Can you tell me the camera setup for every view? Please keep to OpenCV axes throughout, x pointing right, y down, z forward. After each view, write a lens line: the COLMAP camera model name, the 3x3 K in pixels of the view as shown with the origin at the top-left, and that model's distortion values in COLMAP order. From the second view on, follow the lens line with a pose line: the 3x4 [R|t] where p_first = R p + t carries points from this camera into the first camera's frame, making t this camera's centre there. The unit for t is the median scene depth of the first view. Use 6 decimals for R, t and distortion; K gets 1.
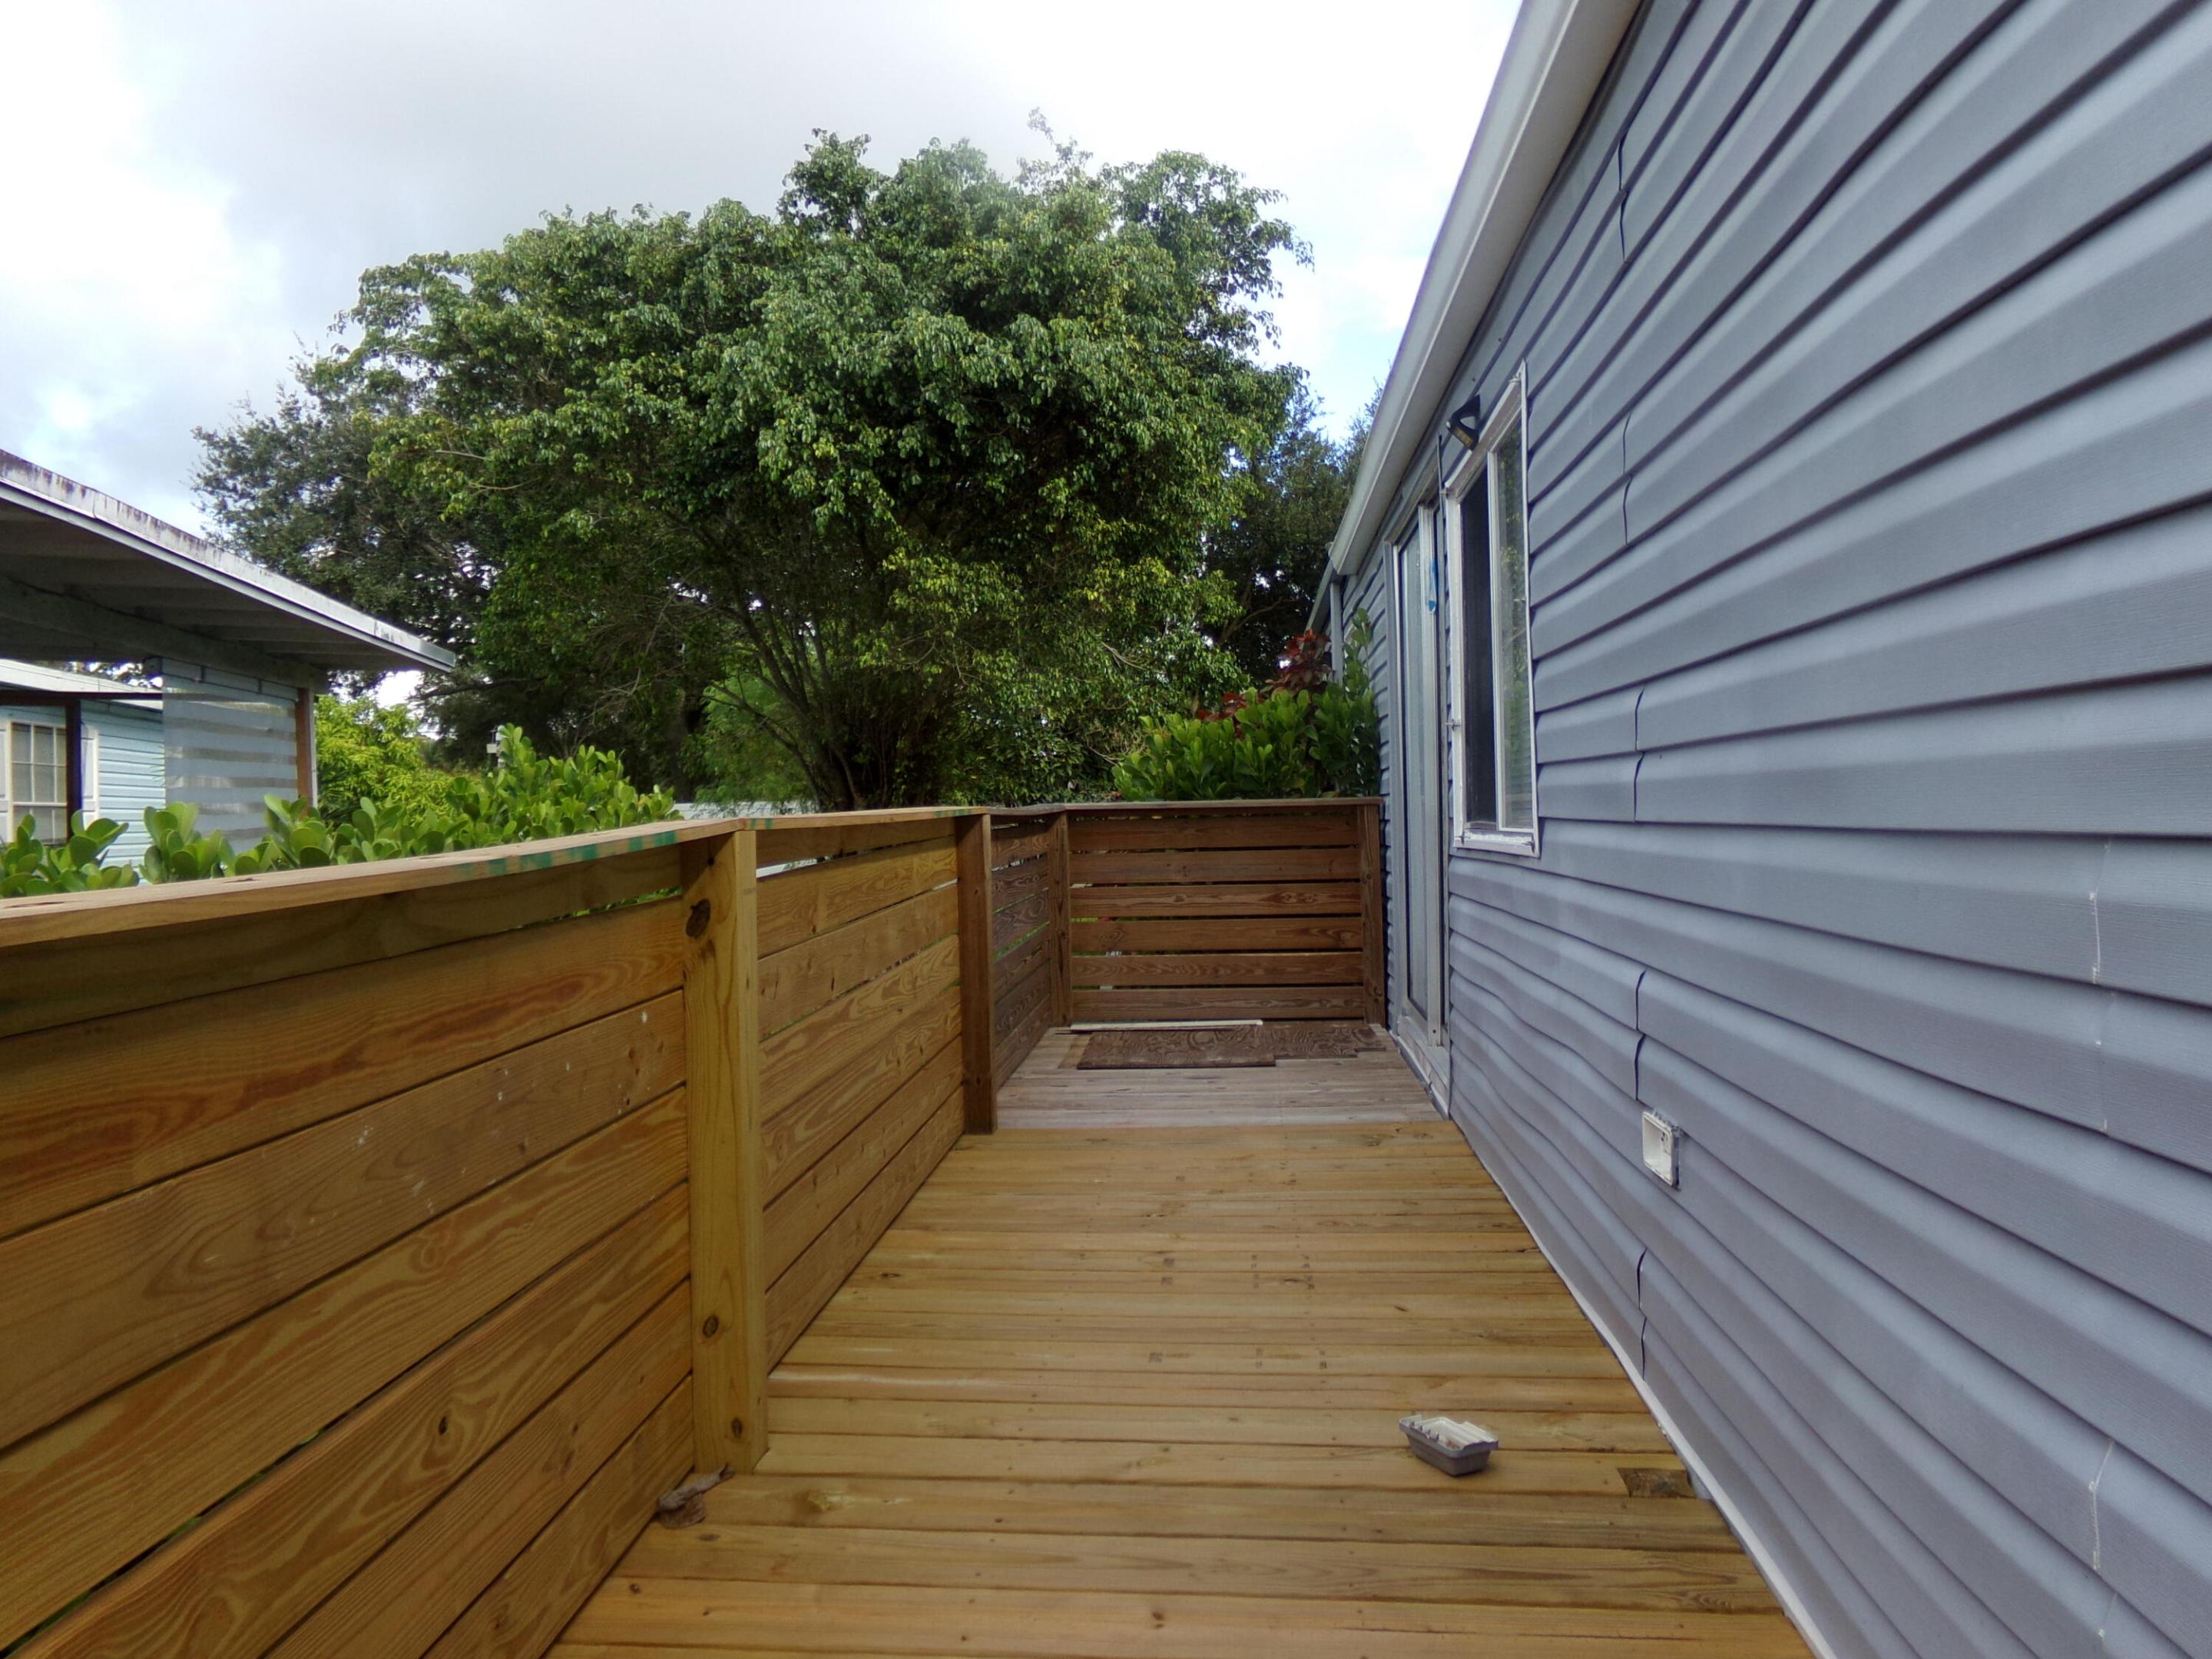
lens RADIAL K [[1483.6, 0, 1125.1], [0, 1483.6, 828.1], [0, 0, 1]] dist [0.009754, 0.007168]
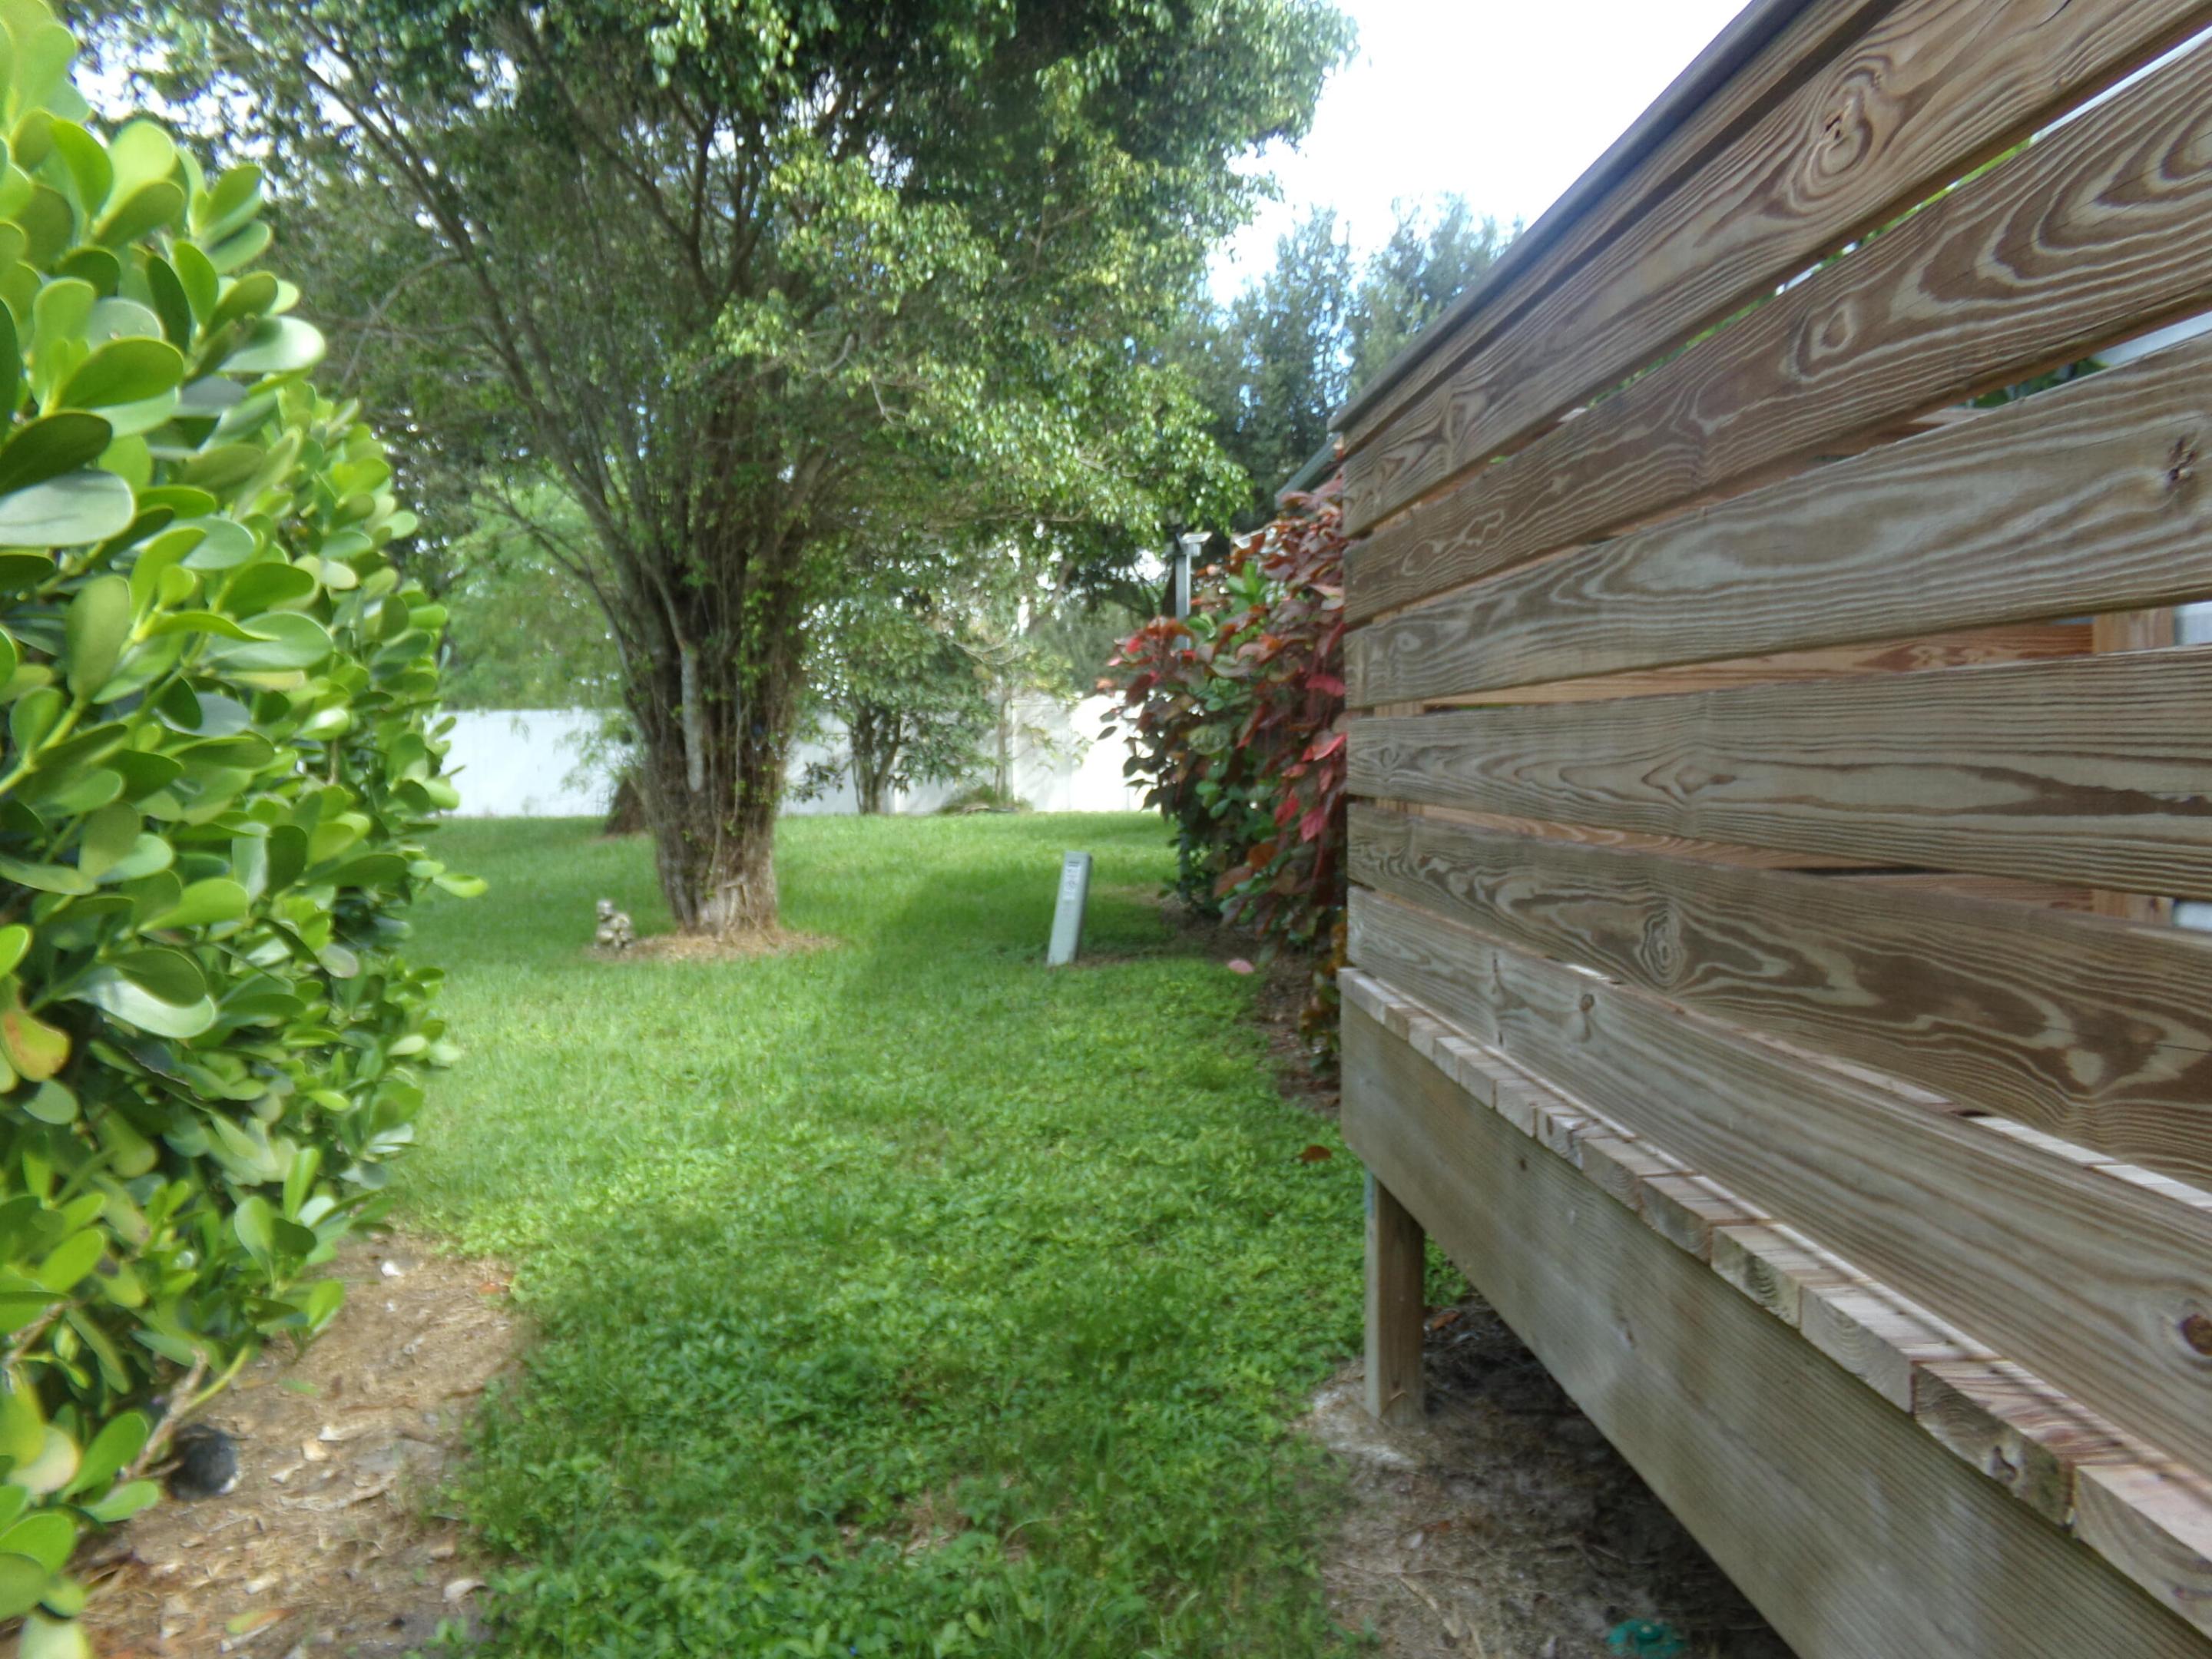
lens RADIAL K [[1483.6, 0, 1125.1], [0, 1483.6, 828.1], [0, 0, 1]] dist [0.009754, 0.007168]
pose [[0.988568, 0.000731, 0.150777, -0.113552], [-0.005909, 0.999408, 0.033892, 0.053567], [-0.150663, -0.034396, 0.987987, 0.397479]]
